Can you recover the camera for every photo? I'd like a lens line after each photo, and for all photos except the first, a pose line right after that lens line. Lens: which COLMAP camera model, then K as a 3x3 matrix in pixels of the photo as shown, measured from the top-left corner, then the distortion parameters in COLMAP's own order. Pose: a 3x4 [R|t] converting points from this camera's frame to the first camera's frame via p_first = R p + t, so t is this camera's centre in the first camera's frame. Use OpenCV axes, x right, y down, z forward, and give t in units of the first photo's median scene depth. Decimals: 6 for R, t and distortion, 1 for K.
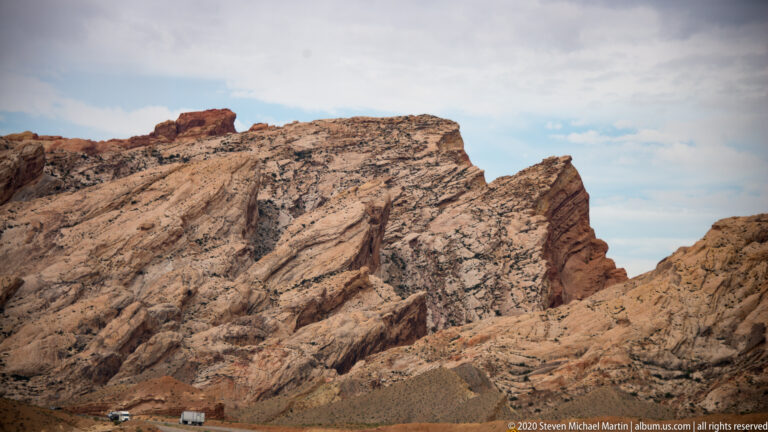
lens RADIAL K [[2888.1, 0, 377.7], [0, 2888.1, 214.6], [0, 0, 1]] dist [1.651998, 0.000000]
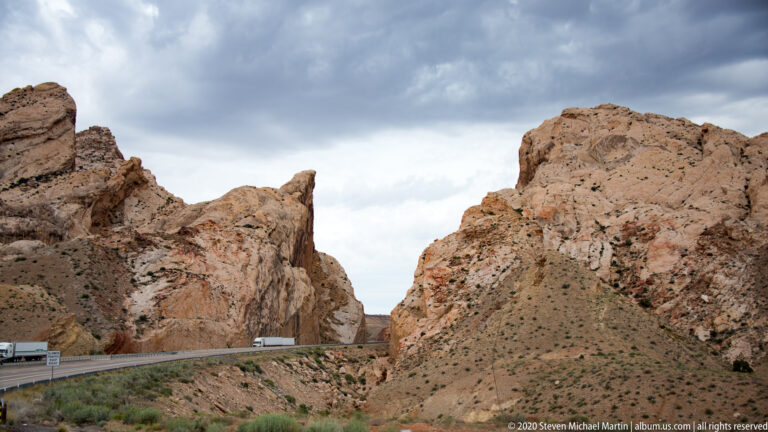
lens RADIAL K [[1049.5, 0, 385.3], [0, 1049.5, 223.9], [0, 0, 1]] dist [0.221388, 0.000000]
pose [[0.810831, 0.020257, 0.584929, -0.108384], [0.010996, 0.998697, -0.049829, 0.047811], [-0.585176, 0.046834, 0.809552, 0.709365]]
